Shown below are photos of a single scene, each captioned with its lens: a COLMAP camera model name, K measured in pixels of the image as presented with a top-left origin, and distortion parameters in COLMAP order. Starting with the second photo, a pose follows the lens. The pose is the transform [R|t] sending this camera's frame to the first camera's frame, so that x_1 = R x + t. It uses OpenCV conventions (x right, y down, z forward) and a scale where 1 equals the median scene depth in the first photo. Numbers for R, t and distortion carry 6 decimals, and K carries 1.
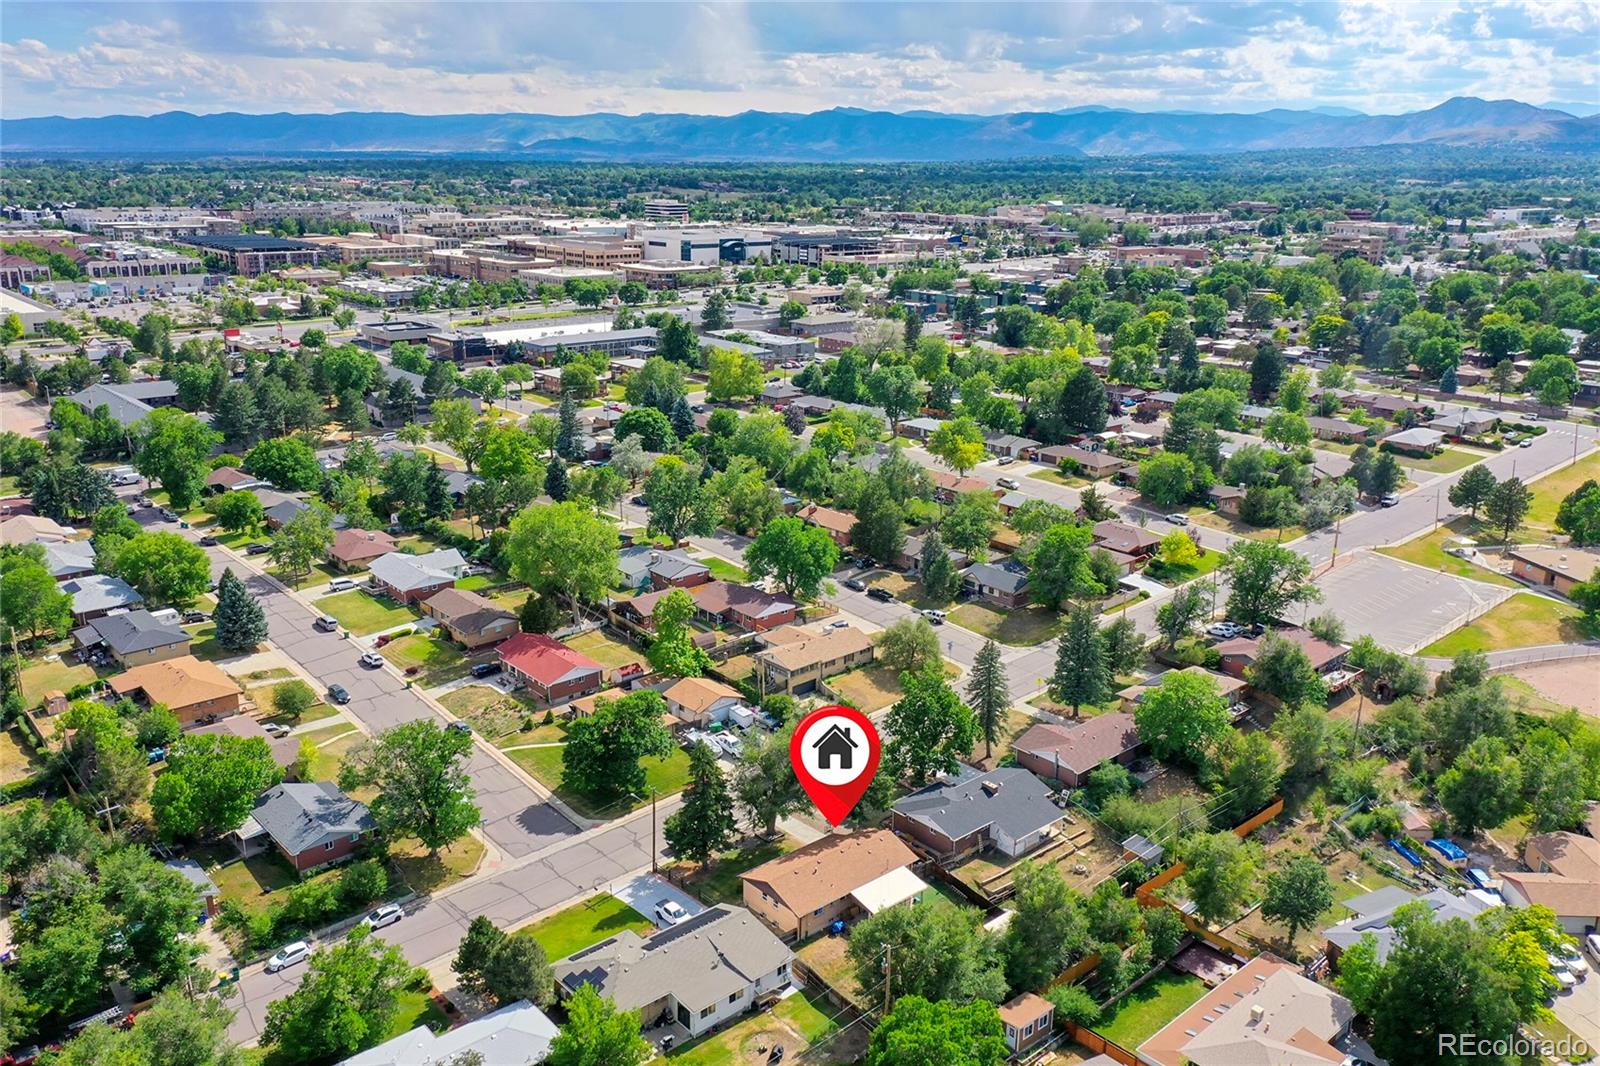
lens RADIAL K [[1253.7, 0, 797.9], [0, 1253.7, 537.8], [0, 0, 1]] dist [-0.000515, -0.002141]
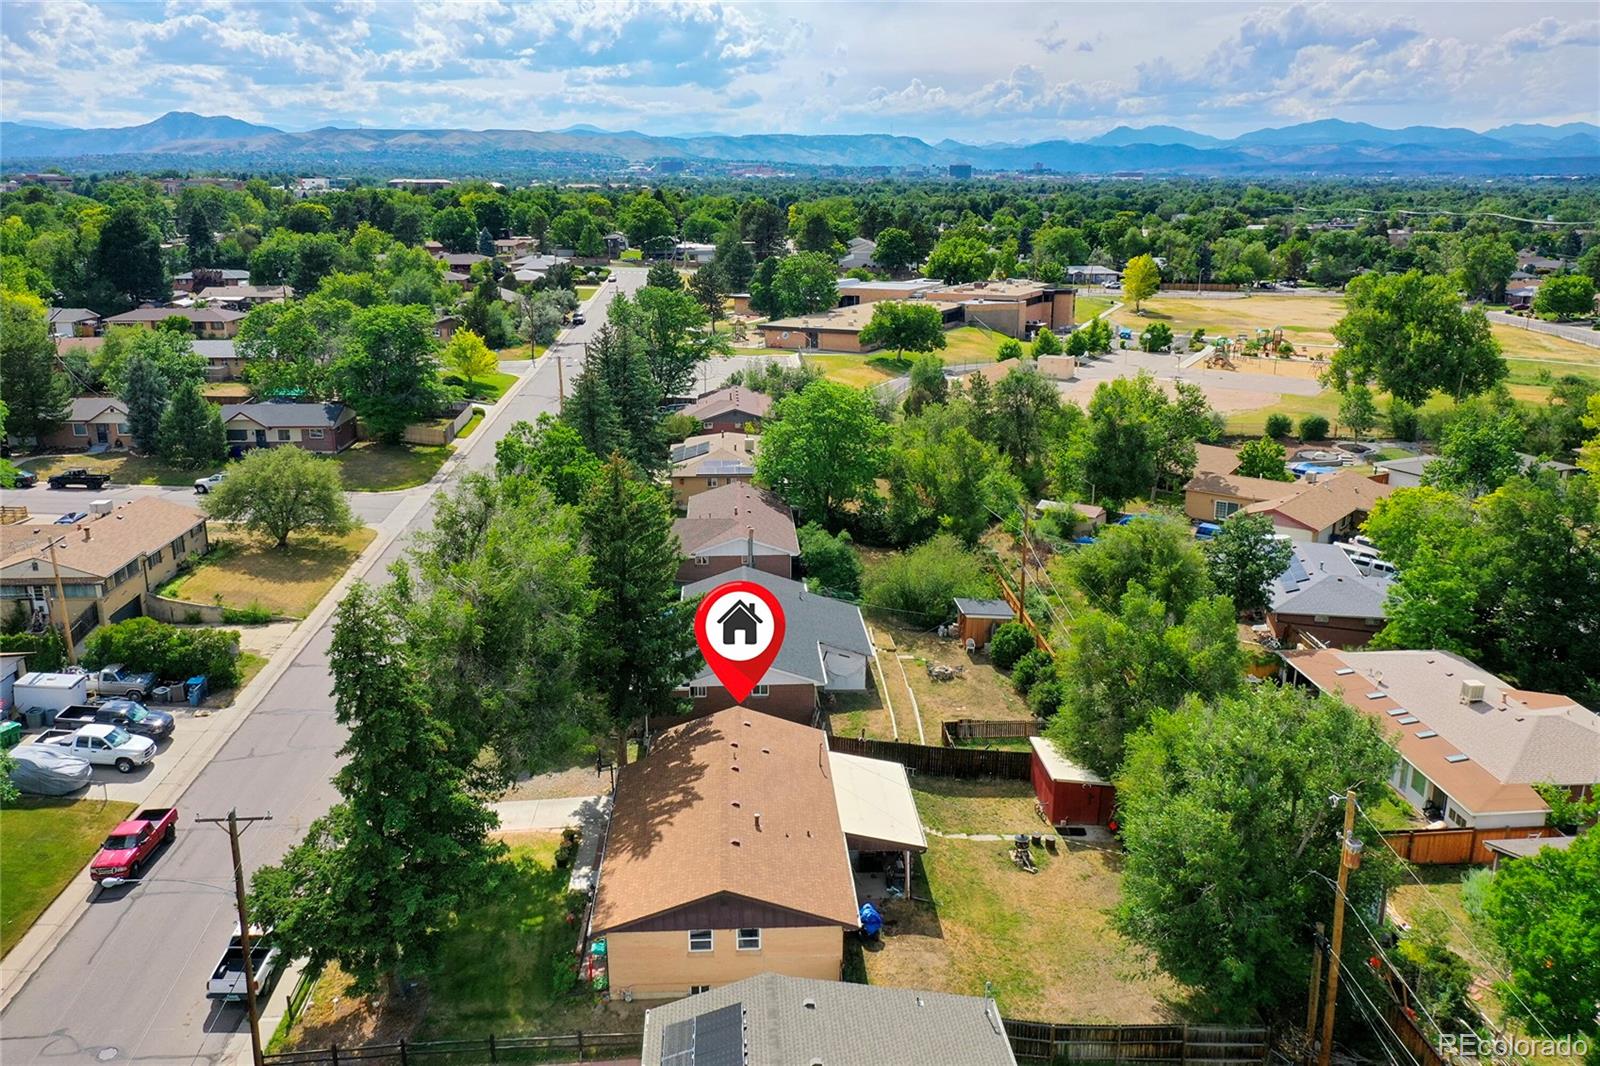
lens RADIAL K [[1253.7, 0, 796.7], [0, 1253.7, 535.0], [0, 0, 1]] dist [-0.000515, -0.002141]
pose [[0.617628, -0.221973, 0.754496, -0.150819], [0.233081, 0.967907, 0.093959, 0.087857], [-0.751139, 0.117827, 0.649544, 0.436454]]
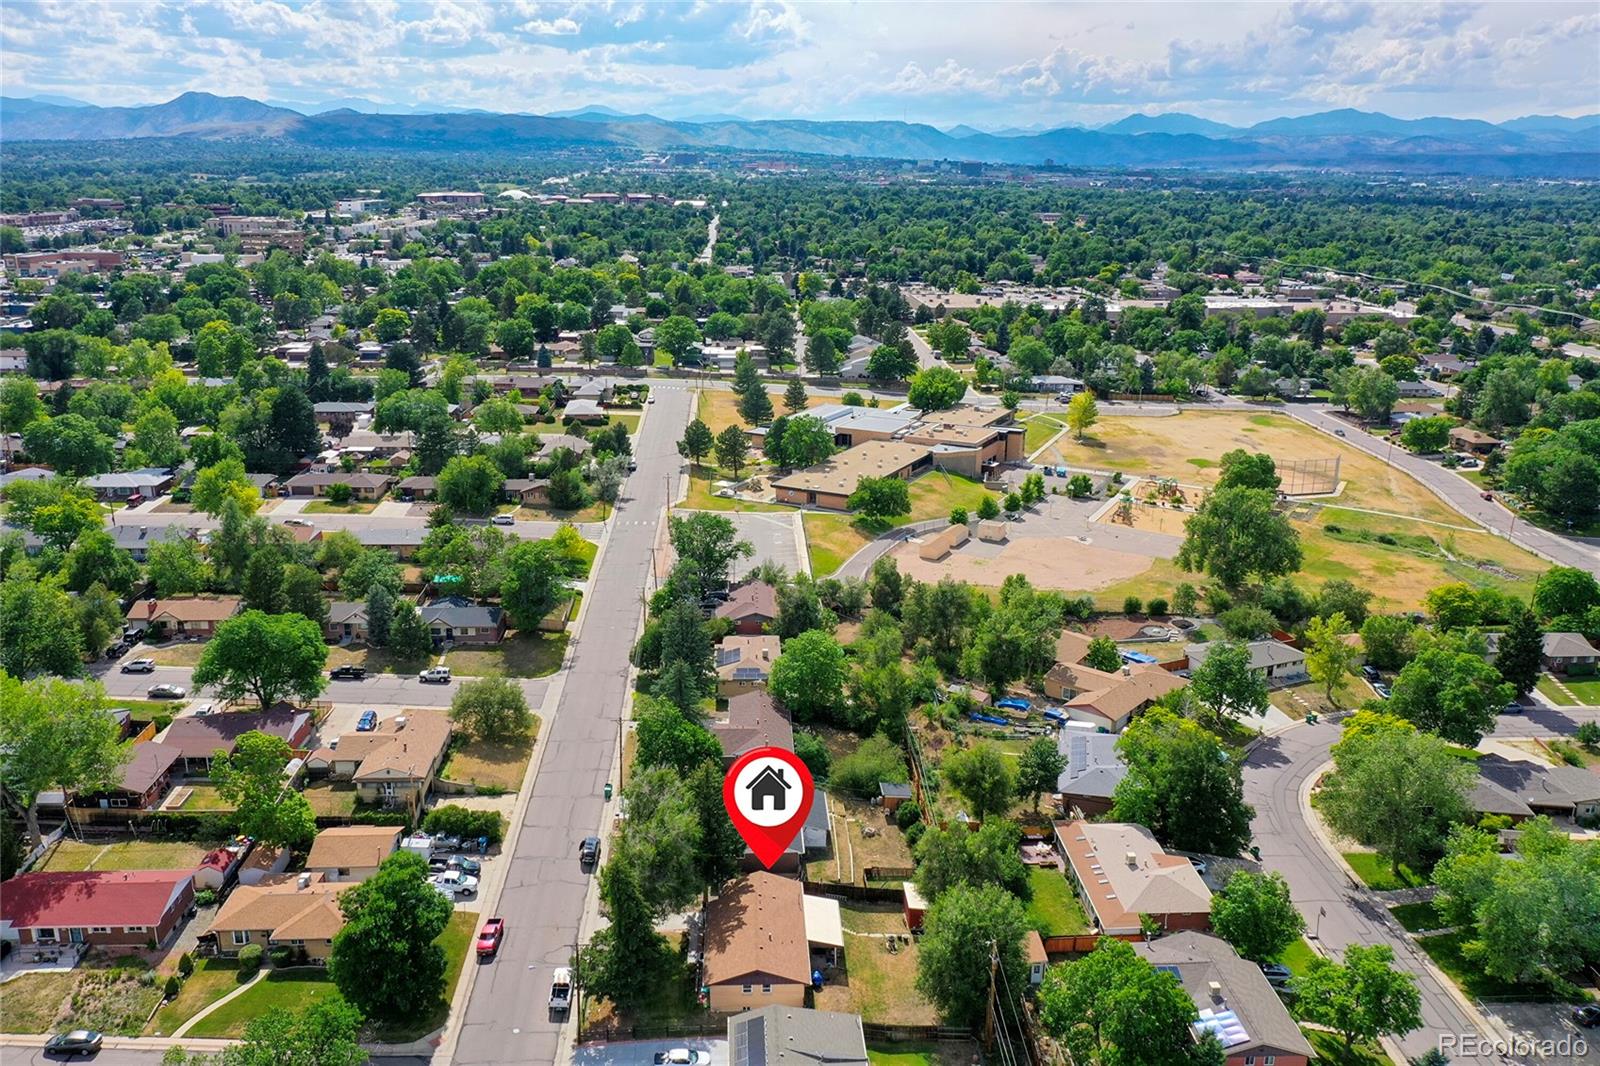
lens RADIAL K [[1253.7, 0, 799.8], [0, 1253.7, 524.0], [0, 0, 1]] dist [-0.000515, -0.002141]
pose [[0.623547, -0.215734, 0.751430, -0.358399], [0.219744, 0.970787, 0.096364, -0.067042], [-0.750268, 0.105035, 0.652737, 0.210794]]
